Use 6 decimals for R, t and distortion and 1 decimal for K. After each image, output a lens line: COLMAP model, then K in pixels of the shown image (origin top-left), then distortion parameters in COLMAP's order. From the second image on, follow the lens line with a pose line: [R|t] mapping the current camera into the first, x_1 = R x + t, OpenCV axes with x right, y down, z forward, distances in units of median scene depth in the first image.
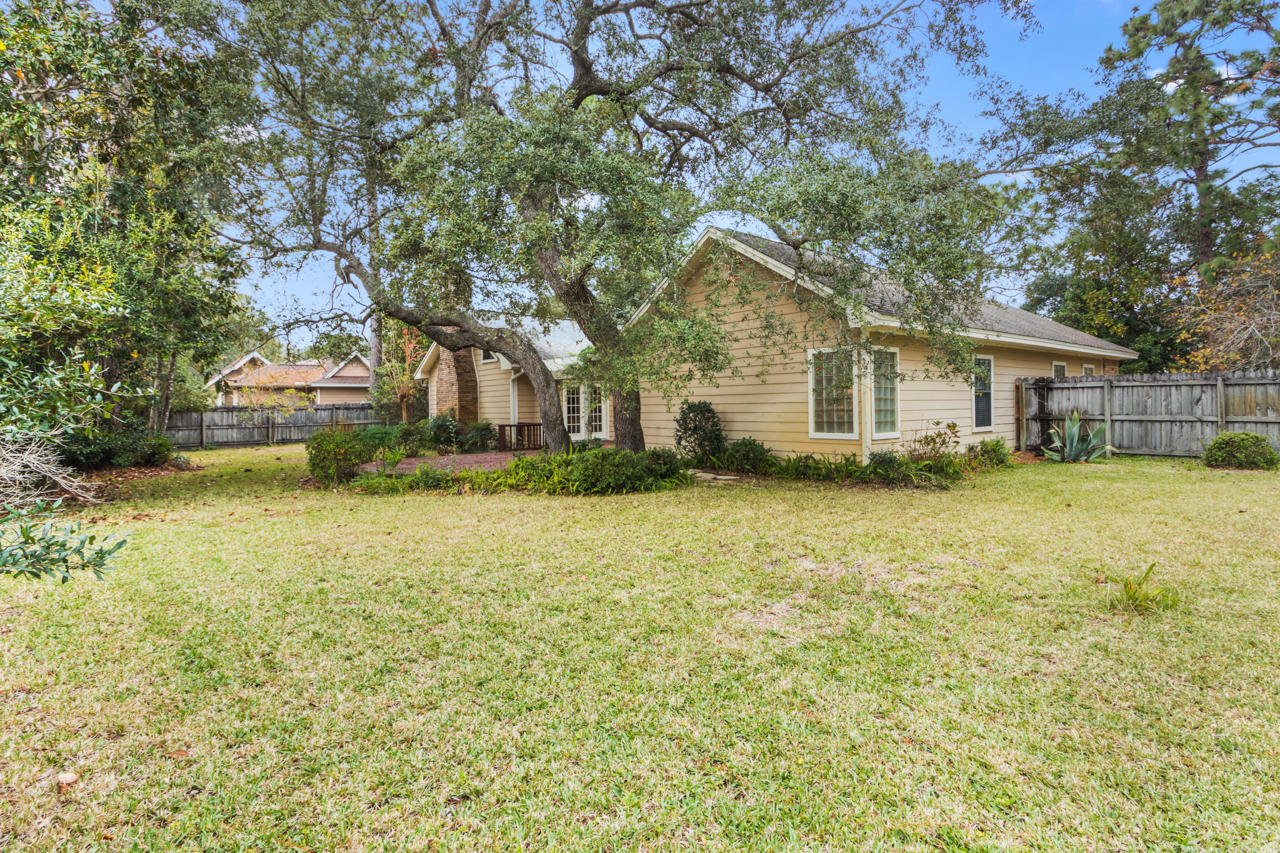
lens RADIAL K [[600.9, 0, 634.5], [0, 600.9, 408.6], [0, 0, 1]] dist [0.002794, 0.000374]
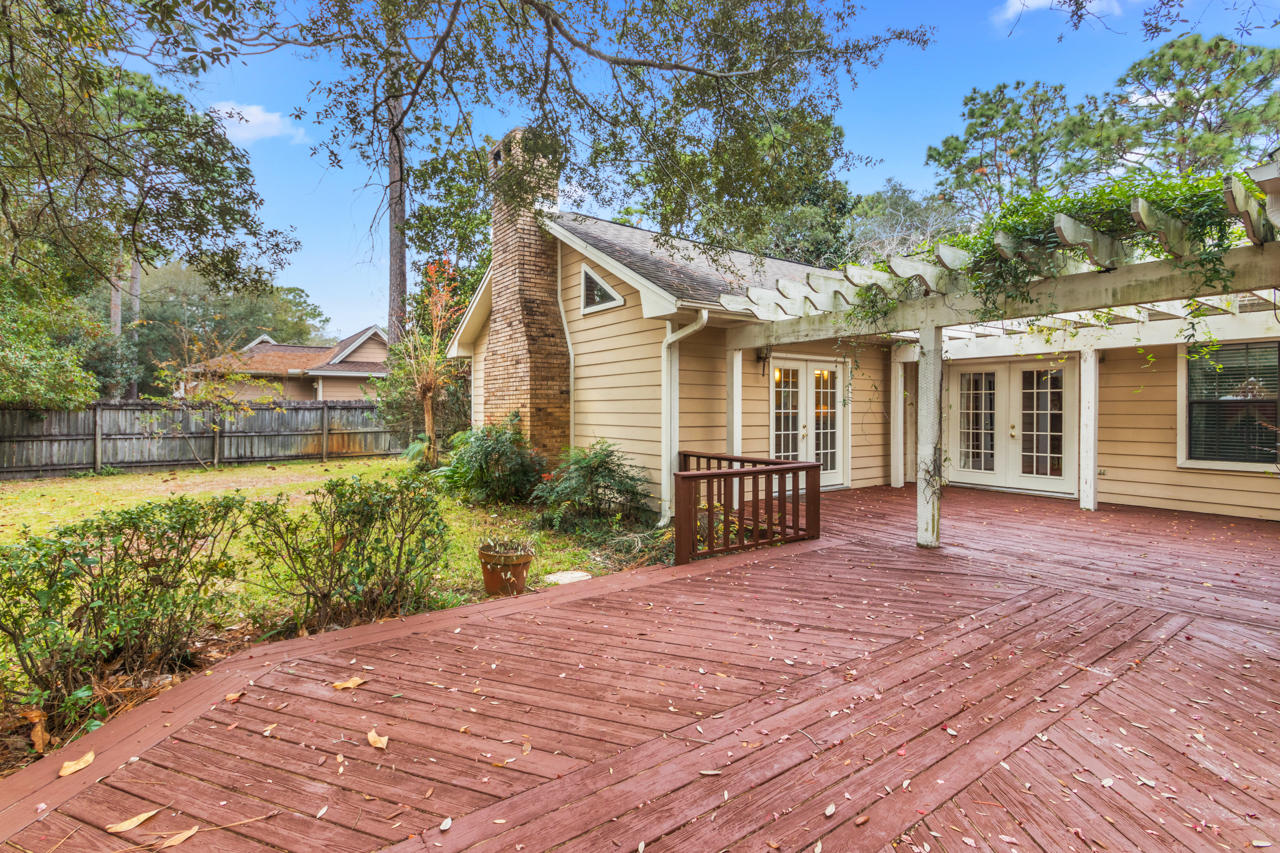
lens RADIAL K [[600.9, 0, 634.5], [0, 600.9, 408.6], [0, 0, 1]] dist [0.002794, 0.000374]
pose [[0.996615, 0.016207, -0.080596, -0.150749], [-0.016516, 0.999859, -0.003170, -0.003279], [0.080533, 0.004490, 0.996742, 0.469508]]
